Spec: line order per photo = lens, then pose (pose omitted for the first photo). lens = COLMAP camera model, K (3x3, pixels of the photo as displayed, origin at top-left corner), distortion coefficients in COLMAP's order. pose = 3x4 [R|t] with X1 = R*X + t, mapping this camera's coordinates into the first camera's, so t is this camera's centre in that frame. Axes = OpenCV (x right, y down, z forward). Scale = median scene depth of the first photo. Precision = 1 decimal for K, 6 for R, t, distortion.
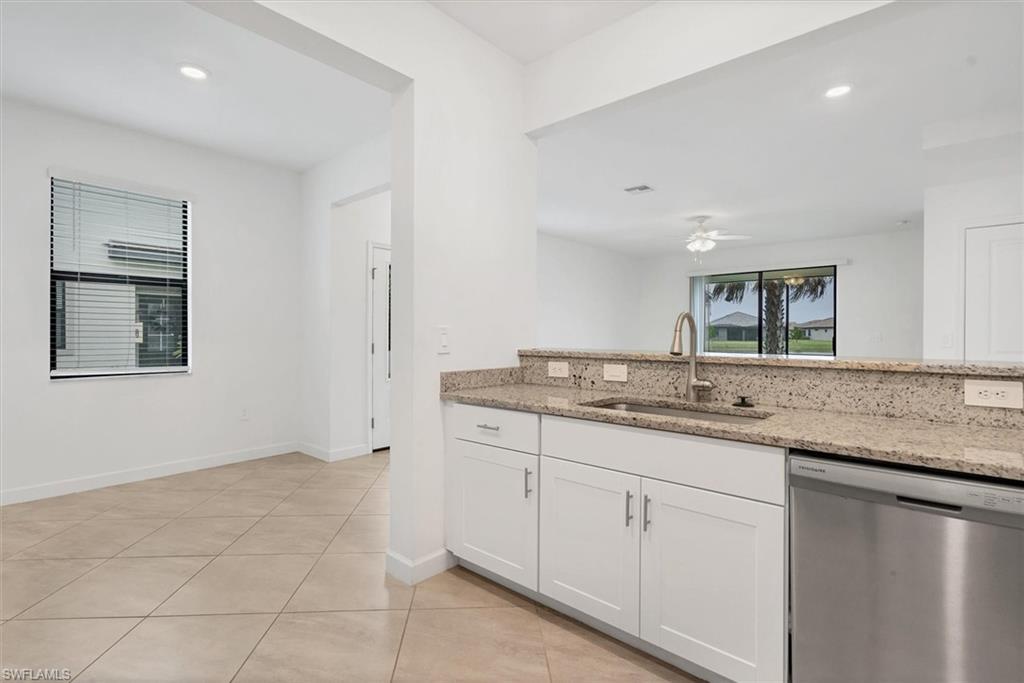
lens RADIAL K [[478.0, 0, 509.9], [0, 478.0, 336.9], [0, 0, 1]] dist [-0.004383, 0.001550]
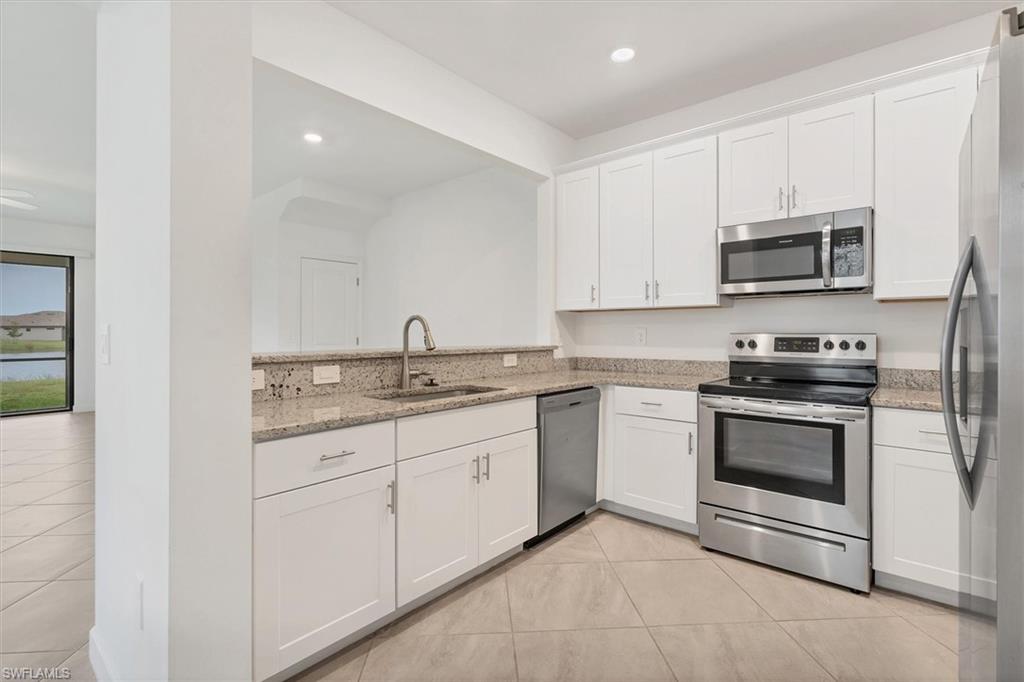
lens RADIAL K [[478.0, 0, 510.5], [0, 478.0, 336.6], [0, 0, 1]] dist [-0.004383, 0.001550]
pose [[-0.010202, -0.010571, 0.999892, -0.786958], [0.009631, 0.999897, 0.010670, -0.007055], [-0.999902, 0.009739, -0.010099, 0.703430]]
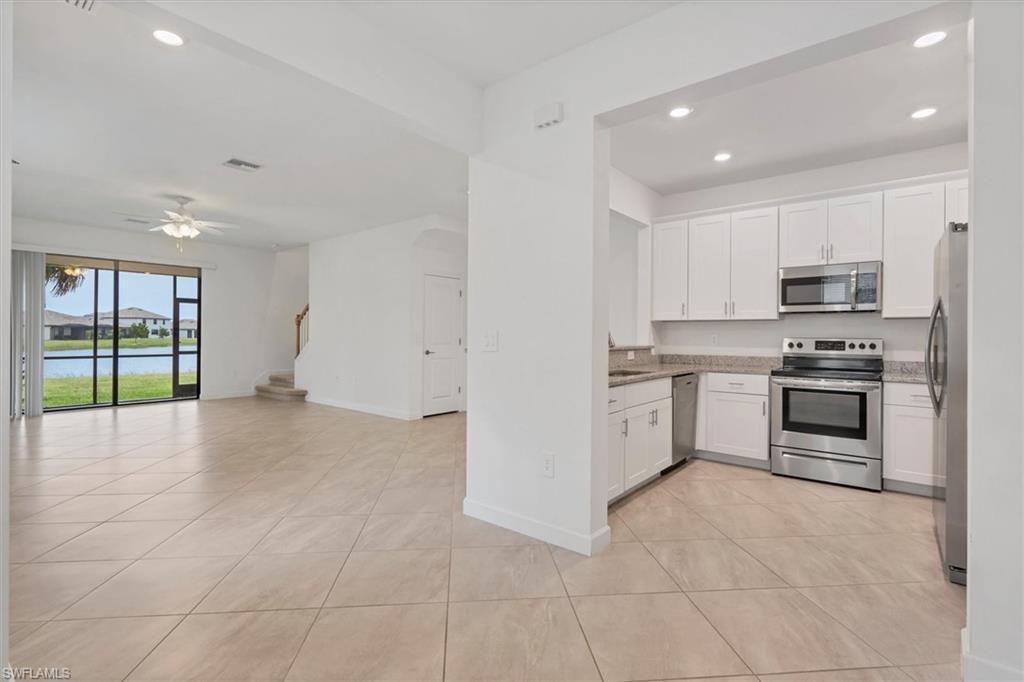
lens RADIAL K [[478.0, 0, 509.4], [0, 478.0, 339.0], [0, 0, 1]] dist [-0.004383, 0.001550]
pose [[-0.039399, -0.010050, 0.999173, -1.425203], [0.000715, 0.999949, 0.010086, -0.012697], [-0.999223, 0.001112, -0.039389, 1.319524]]
